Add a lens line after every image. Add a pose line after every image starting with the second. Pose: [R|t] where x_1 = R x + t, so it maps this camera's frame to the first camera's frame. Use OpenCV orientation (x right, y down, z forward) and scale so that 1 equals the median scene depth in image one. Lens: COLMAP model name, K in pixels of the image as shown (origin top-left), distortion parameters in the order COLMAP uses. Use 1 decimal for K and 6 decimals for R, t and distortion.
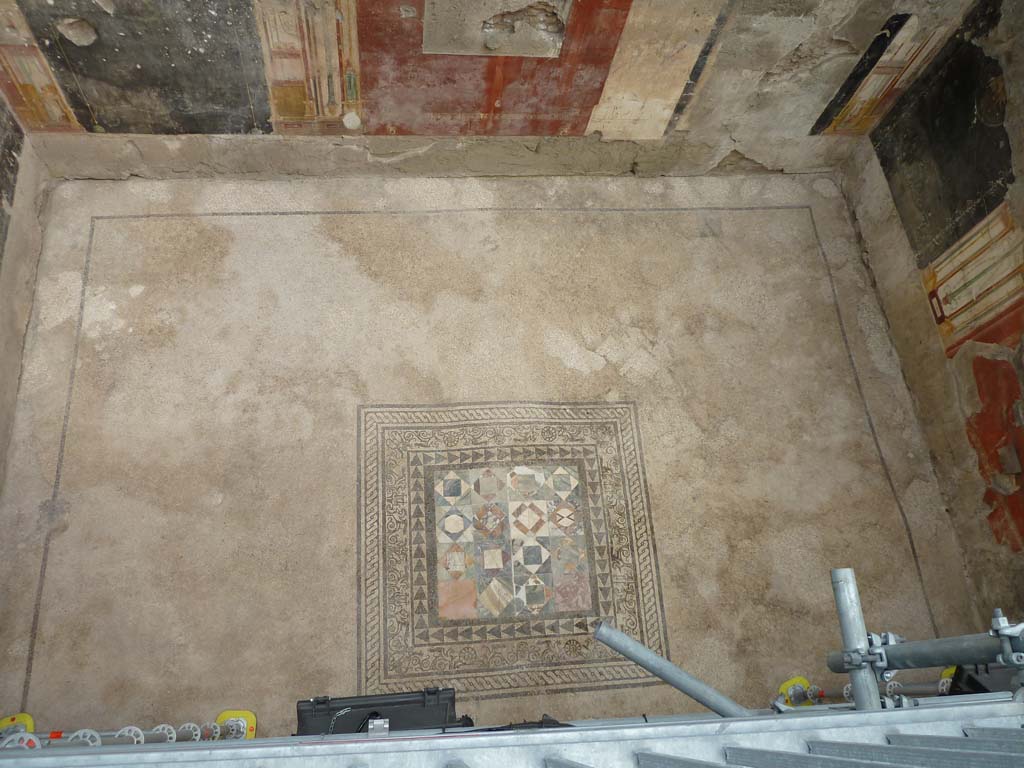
lens RADIAL K [[764.0, 0, 516.3], [0, 764.0, 379.8], [0, 0, 1]] dist [-0.037752, 0.003077]
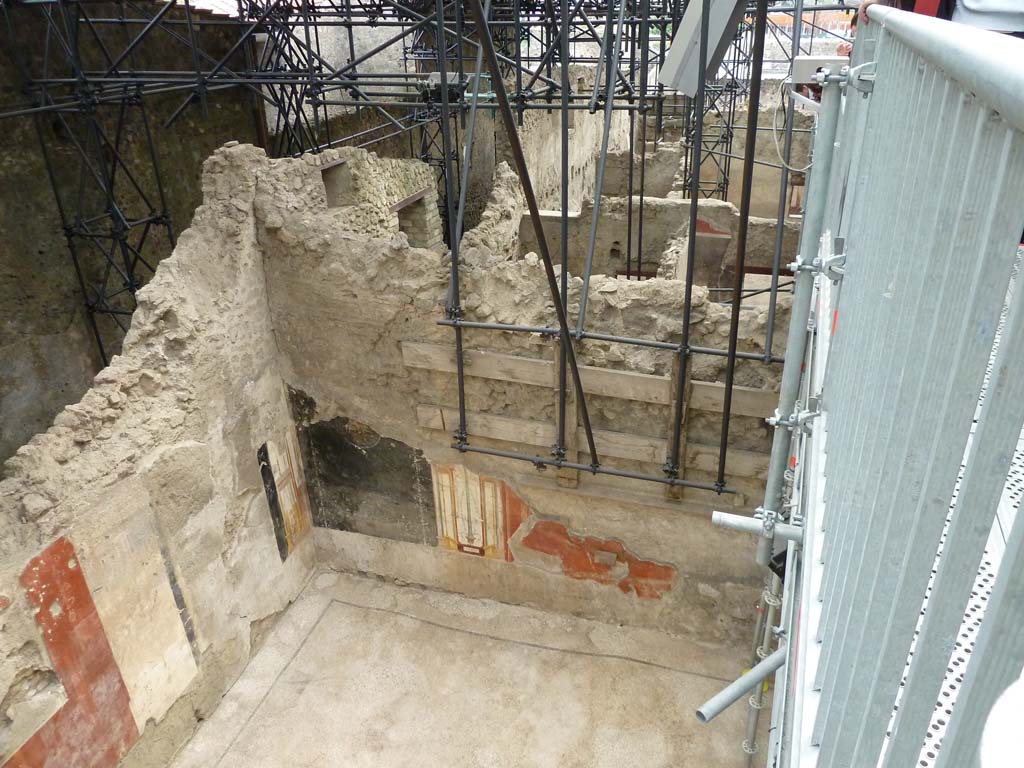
lens RADIAL K [[764.0, 0, 516.3], [0, 764.0, 379.8], [0, 0, 1]] dist [-0.037752, 0.003077]
pose [[0.387909, -0.547620, 0.741376, -0.179940], [0.878668, 0.462612, -0.118033, -0.013034], [-0.278333, 0.697210, 0.660628, -0.032490]]
